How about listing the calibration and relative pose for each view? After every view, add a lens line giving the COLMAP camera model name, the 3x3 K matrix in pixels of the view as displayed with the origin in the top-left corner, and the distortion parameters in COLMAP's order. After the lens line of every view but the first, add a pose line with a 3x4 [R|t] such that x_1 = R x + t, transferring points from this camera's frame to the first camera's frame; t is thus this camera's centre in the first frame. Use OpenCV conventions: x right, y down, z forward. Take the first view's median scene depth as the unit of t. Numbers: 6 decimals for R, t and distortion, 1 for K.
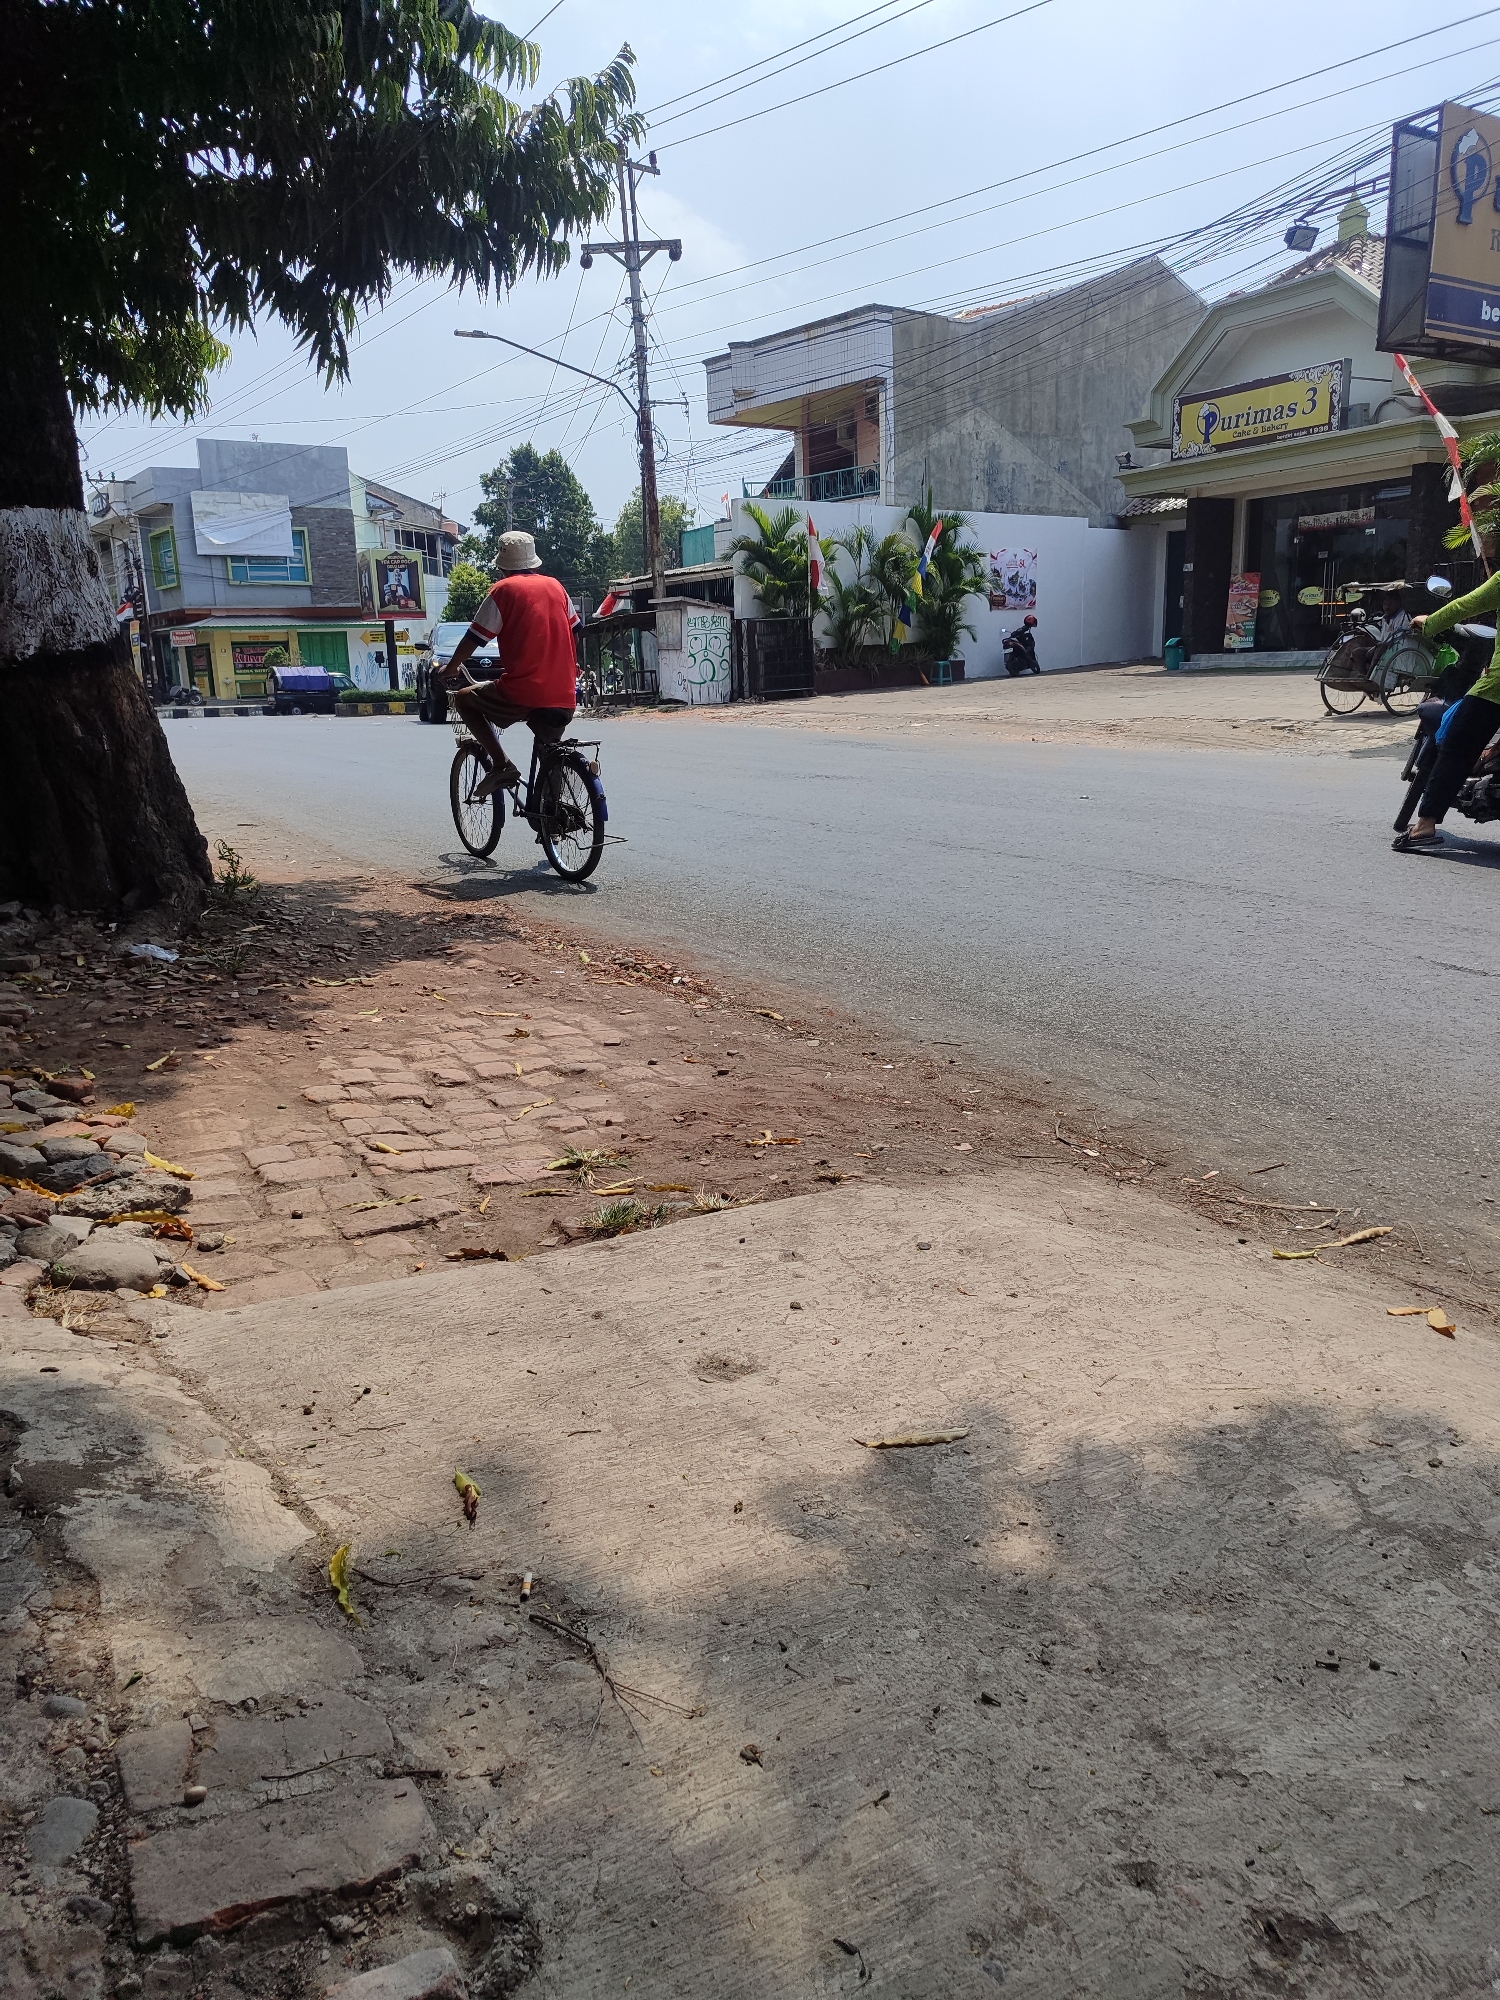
lens RADIAL K [[1434.6, 0, 751.9], [0, 1434.6, 1004.7], [0, 0, 1]] dist [0.007785, -0.009700]
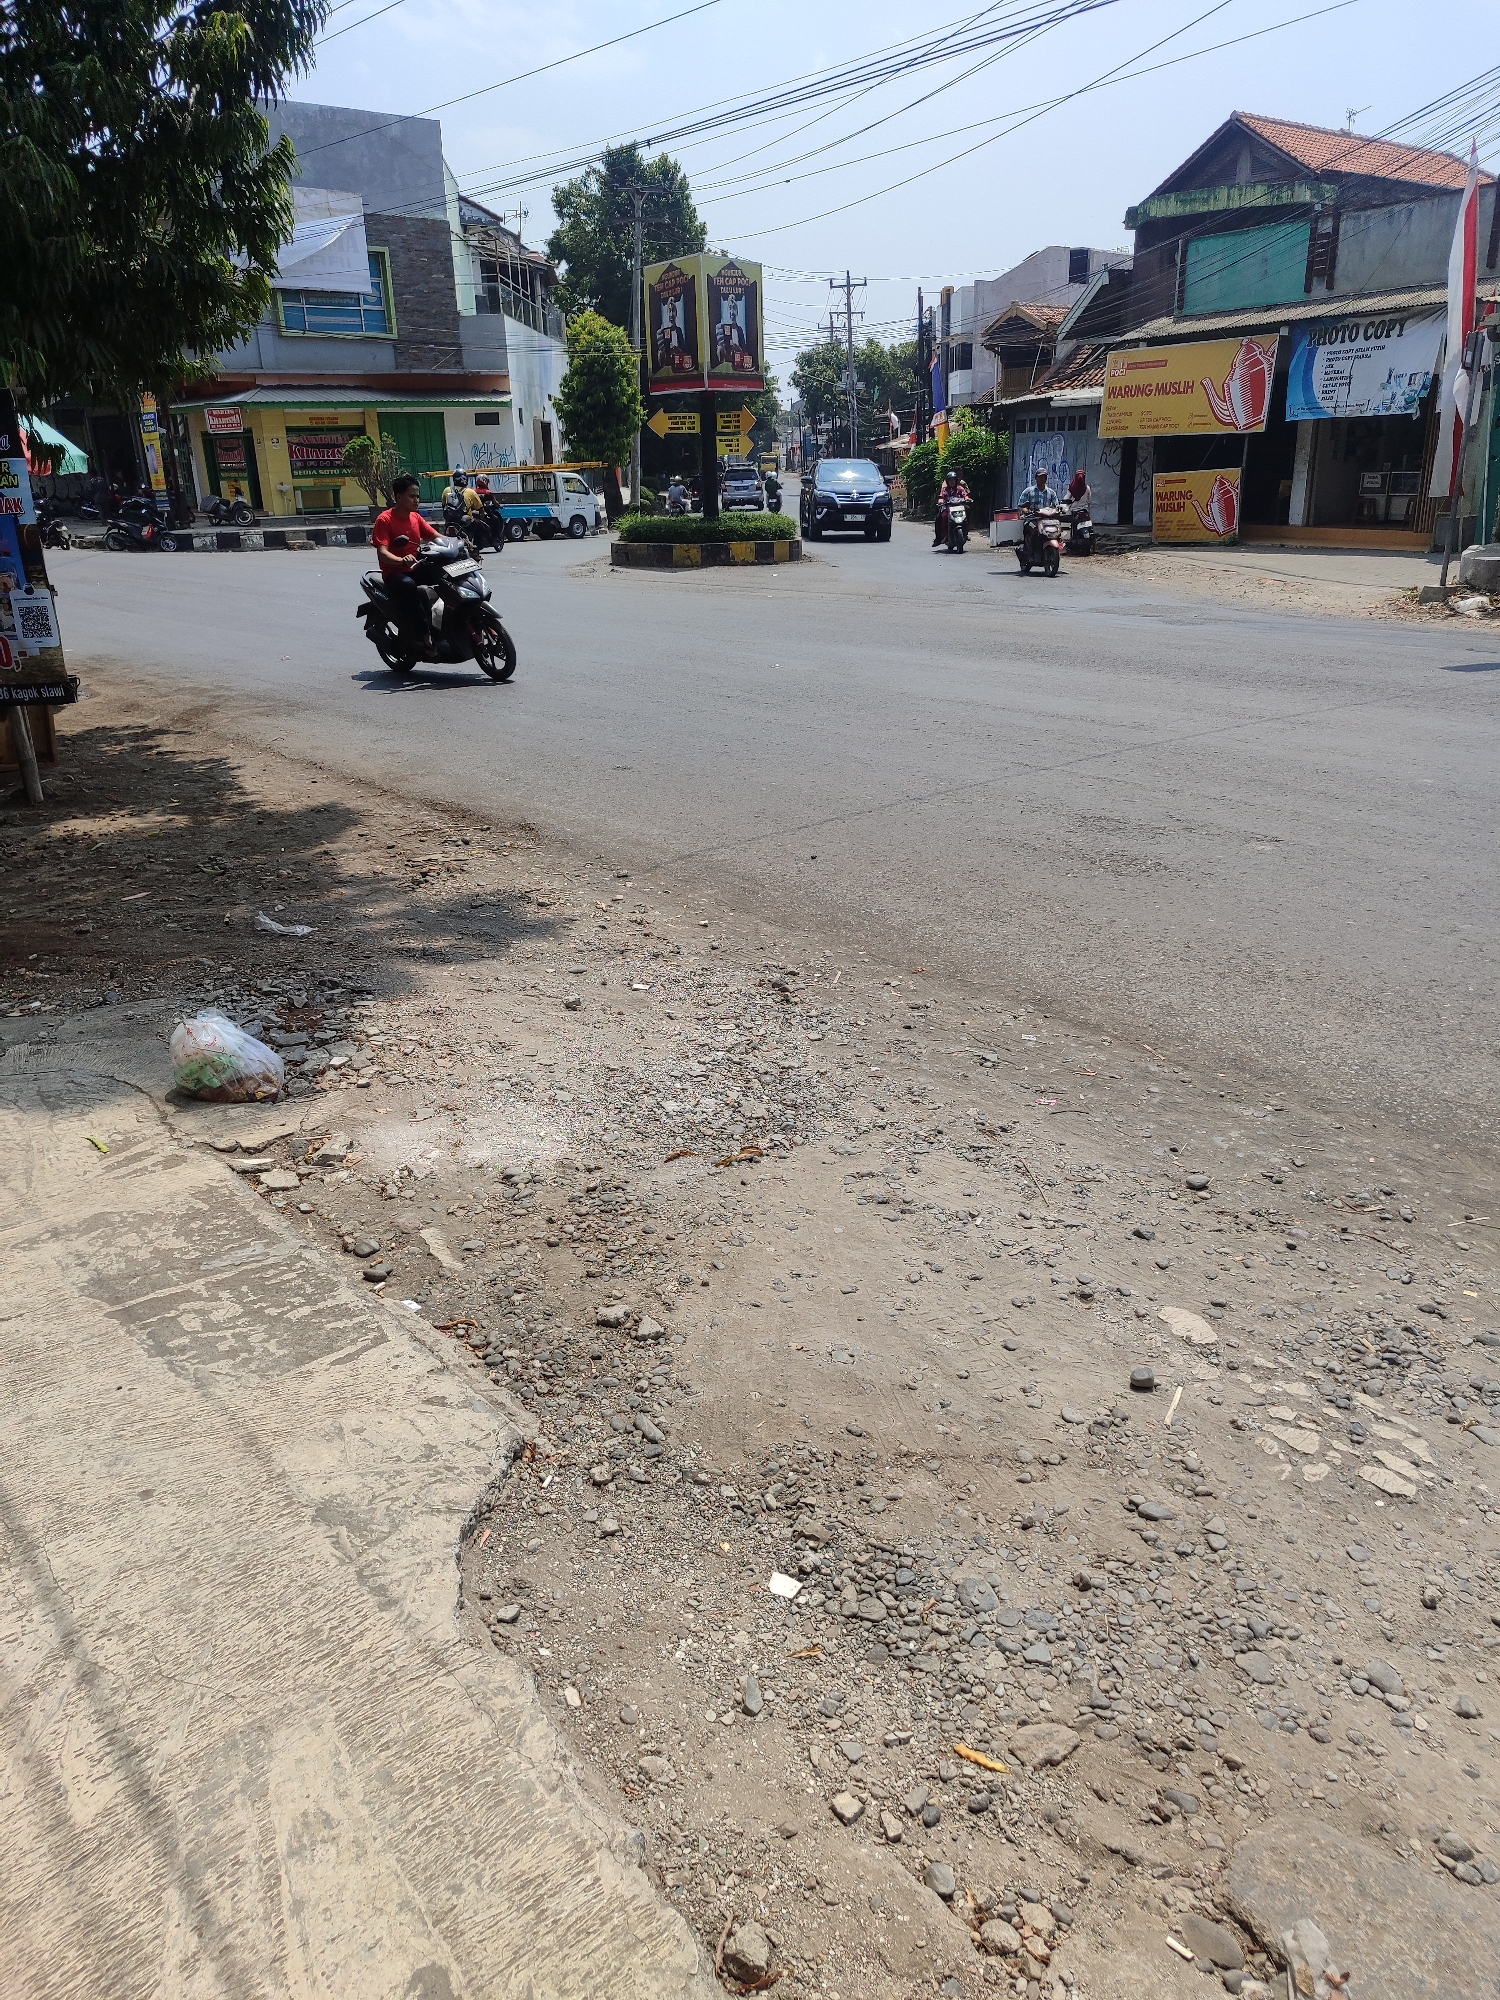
lens RADIAL K [[1434.6, 0, 746.9], [0, 1434.6, 994.8], [0, 0, 1]] dist [0.007785, -0.009700]
pose [[0.996793, -0.022479, 0.076806, -4.275654], [0.012536, 0.991750, 0.127576, -1.534756], [-0.079040, -0.126204, 0.988850, 6.060089]]
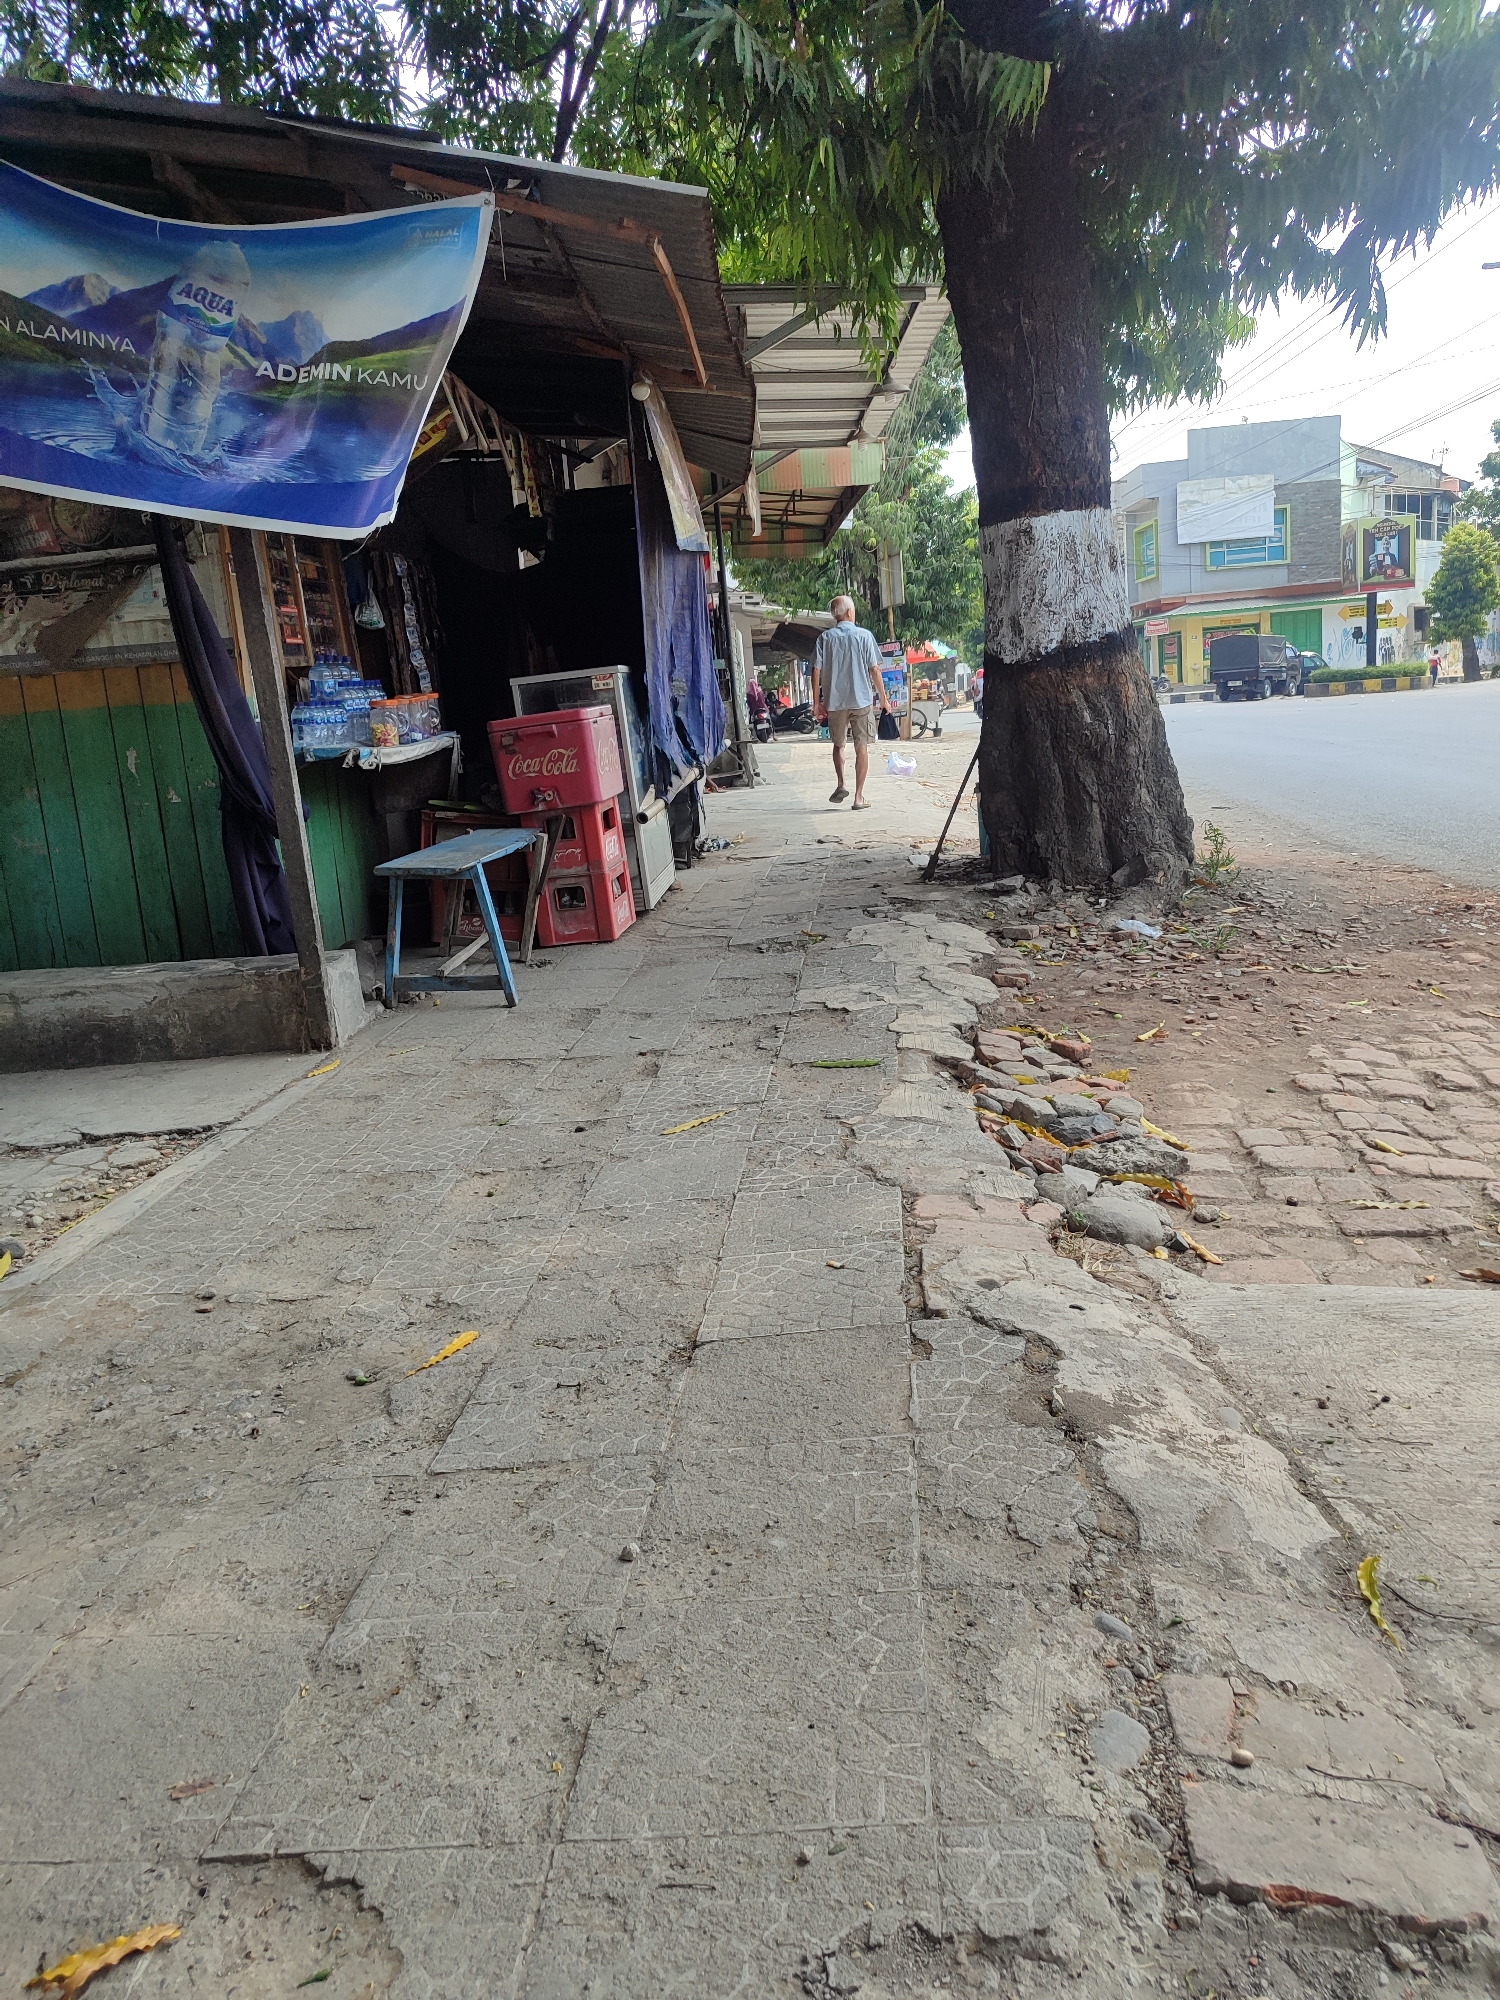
lens RADIAL K [[1434.6, 0, 742.1], [0, 1434.6, 1005.0], [0, 0, 1]] dist [0.007785, -0.009700]
pose [[0.801415, 0.083465, -0.592257, -0.041125], [-0.077138, 0.996369, 0.036036, 0.005531], [0.593114, 0.016806, 0.804943, -0.009177]]
